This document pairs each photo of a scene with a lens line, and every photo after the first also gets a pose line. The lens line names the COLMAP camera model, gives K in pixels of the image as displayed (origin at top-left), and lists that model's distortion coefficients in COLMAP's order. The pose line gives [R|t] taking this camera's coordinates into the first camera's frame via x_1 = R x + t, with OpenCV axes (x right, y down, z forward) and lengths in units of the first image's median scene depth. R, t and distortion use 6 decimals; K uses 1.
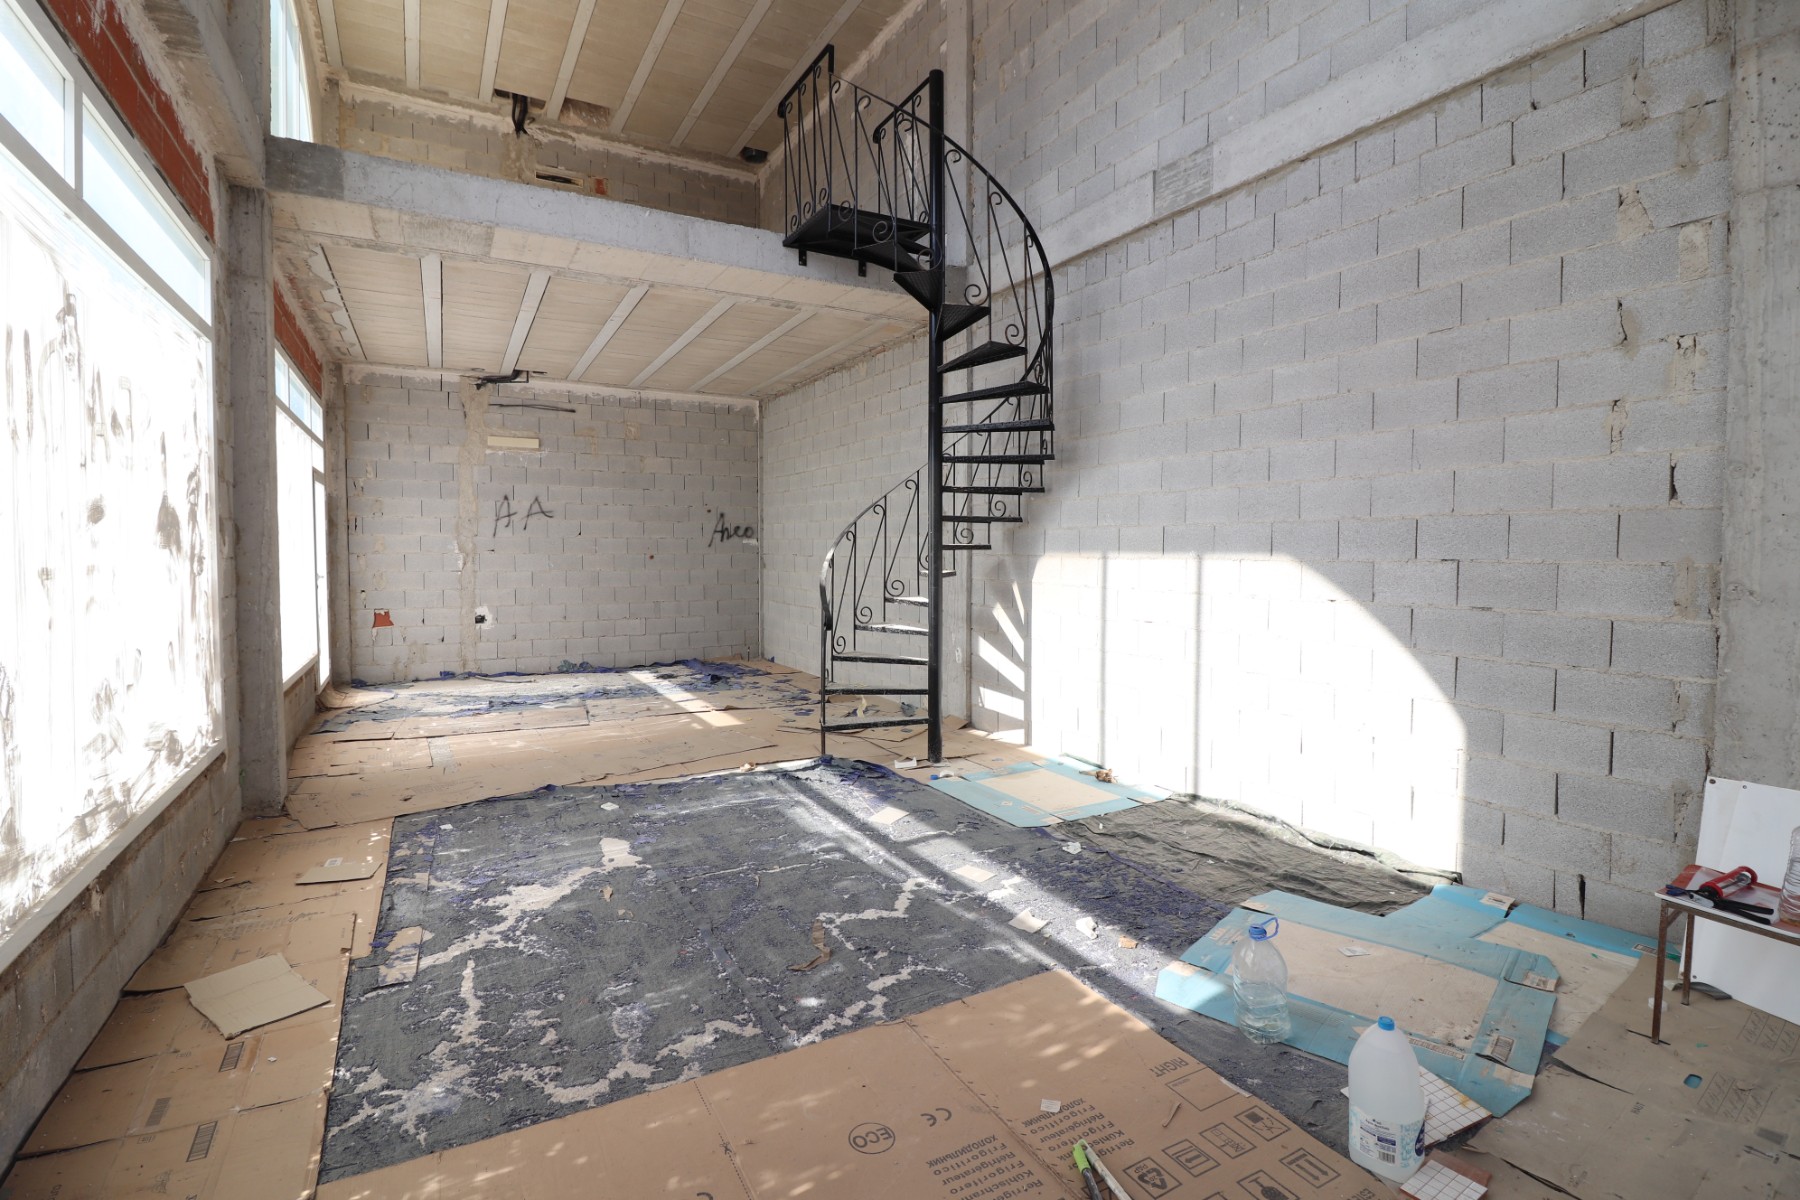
lens RADIAL K [[850.6, 0, 889.3], [0, 850.6, 591.0], [0, 0, 1]] dist [-0.016563, -0.000525]
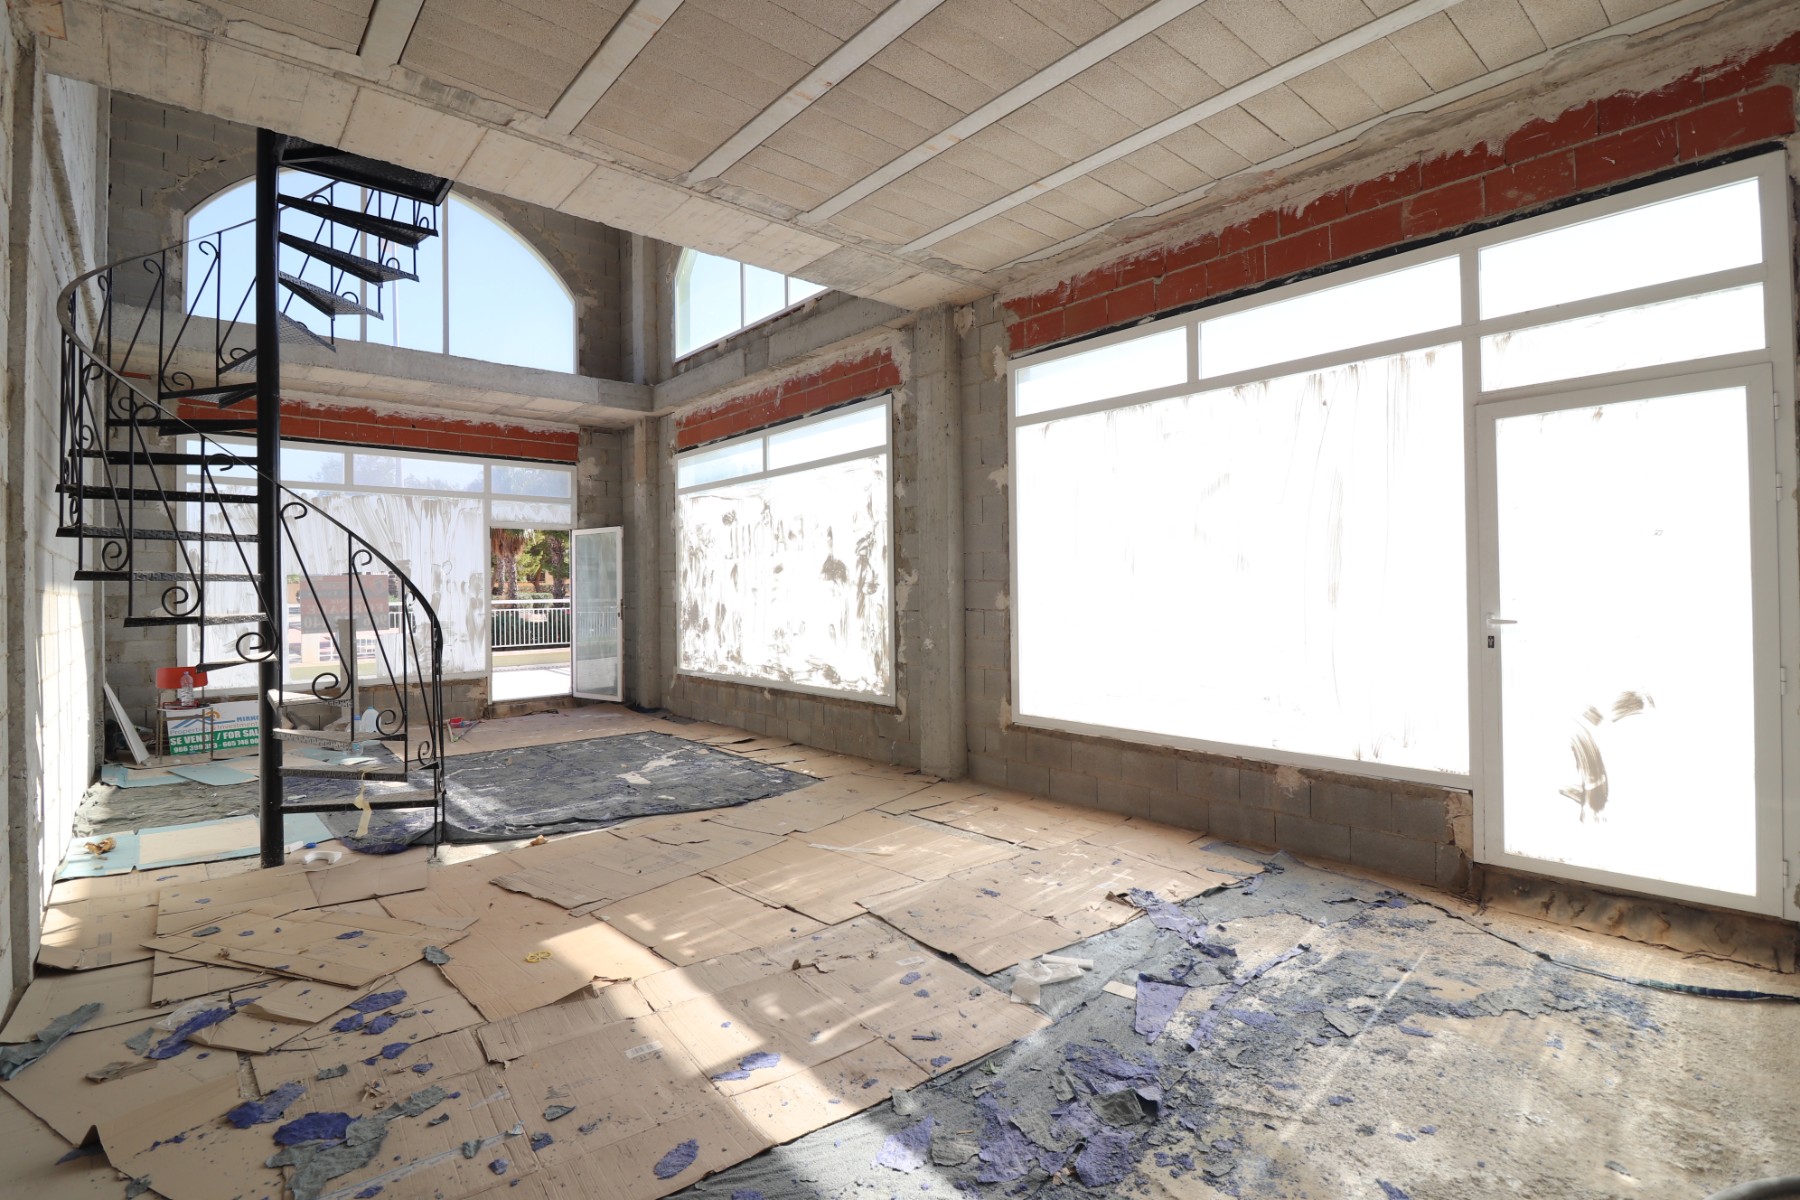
lens RADIAL K [[850.6, 0, 891.0], [0, 850.6, 587.5], [0, 0, 1]] dist [-0.016563, -0.000525]
pose [[-0.978050, -0.005624, -0.208293, -0.555552], [-0.013101, 0.999318, 0.034530, -0.108290], [0.207956, 0.036501, -0.977457, 3.117269]]
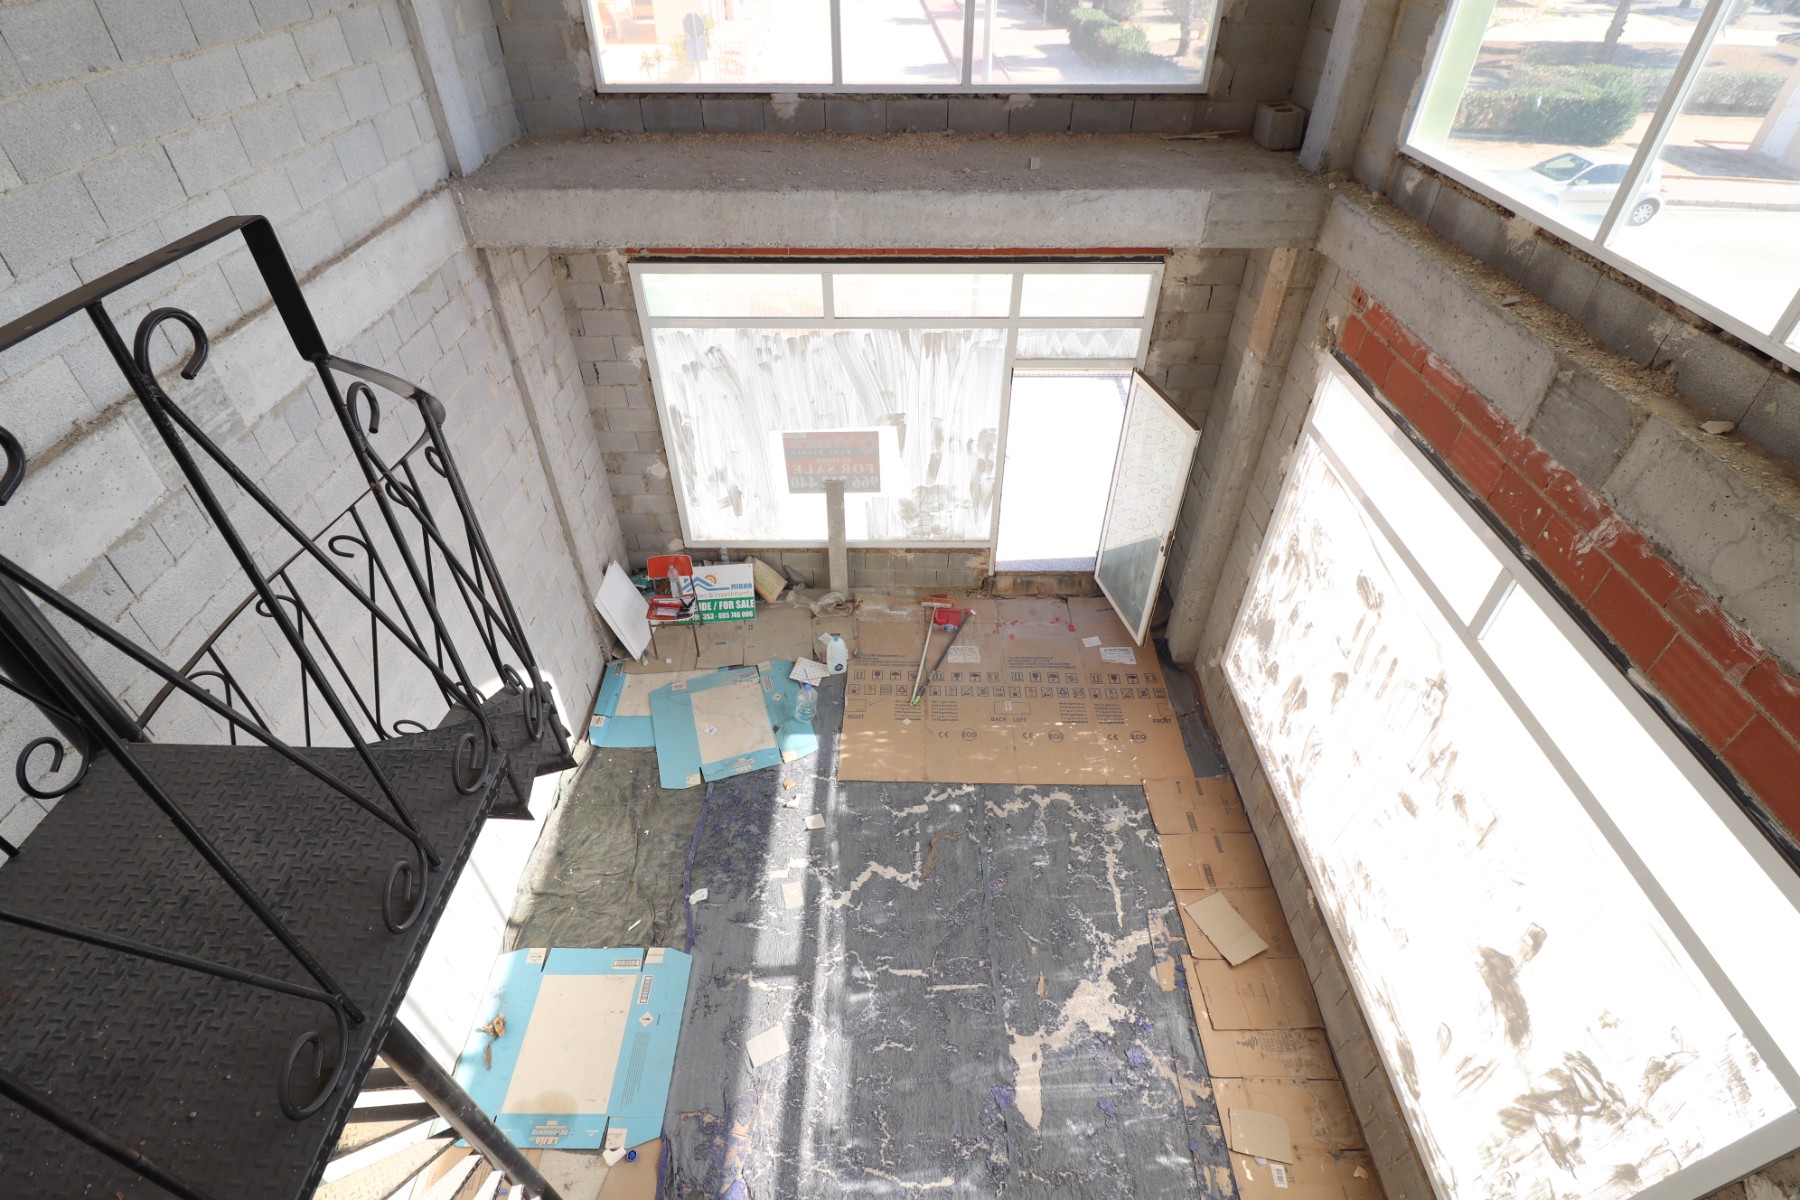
lens RADIAL K [[850.6, 0, 888.0], [0, 850.6, 605.5], [0, 0, 1]] dist [-0.016563, -0.000525]
pose [[-0.877177, -0.323411, 0.354915, -0.433759], [0.013199, 0.722631, 0.691108, -1.112614], [-0.479985, 0.610909, -0.629607, 1.726995]]
